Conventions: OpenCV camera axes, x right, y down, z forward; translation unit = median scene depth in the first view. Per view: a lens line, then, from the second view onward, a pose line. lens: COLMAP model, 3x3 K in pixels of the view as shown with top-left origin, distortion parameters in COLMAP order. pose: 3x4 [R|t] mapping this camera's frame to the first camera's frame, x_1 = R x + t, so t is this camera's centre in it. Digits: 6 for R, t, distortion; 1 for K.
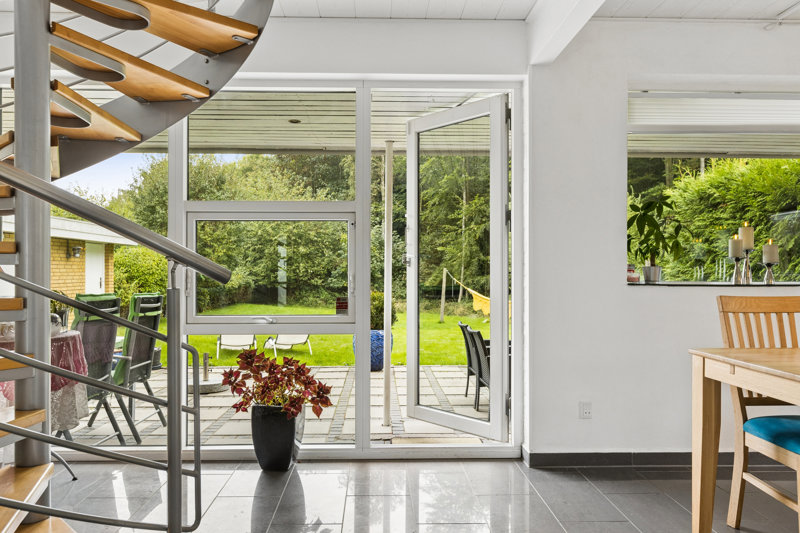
lens RADIAL K [[584.5, 0, 395.6], [0, 584.5, 265.2], [0, 0, 1]] dist [-0.022085, 0.033127]
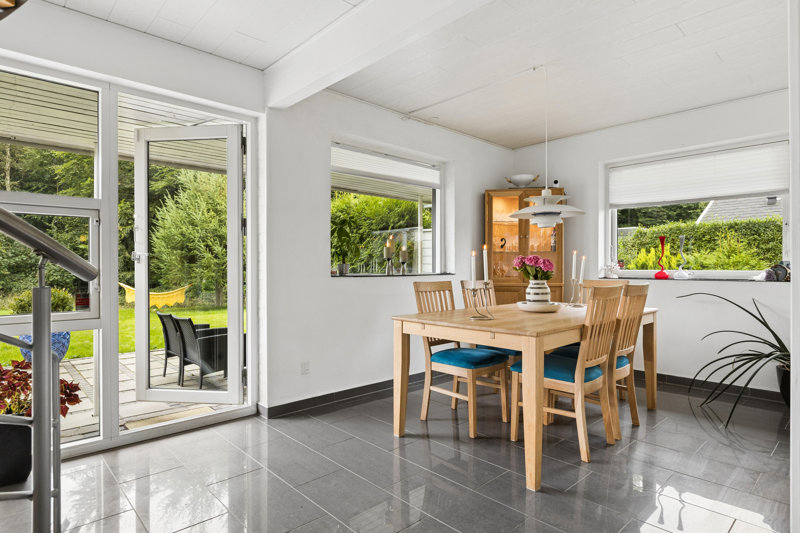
lens RADIAL K [[444.9, 0, 402.6], [0, 444.9, 265.2], [0, 0, 1]] dist [-0.004271, -0.001318]
pose [[0.741808, 0.000941, 0.670612, -0.200523], [-0.004345, 0.999985, 0.003404, 0.001541], [-0.670598, -0.005439, 0.741801, 0.067190]]
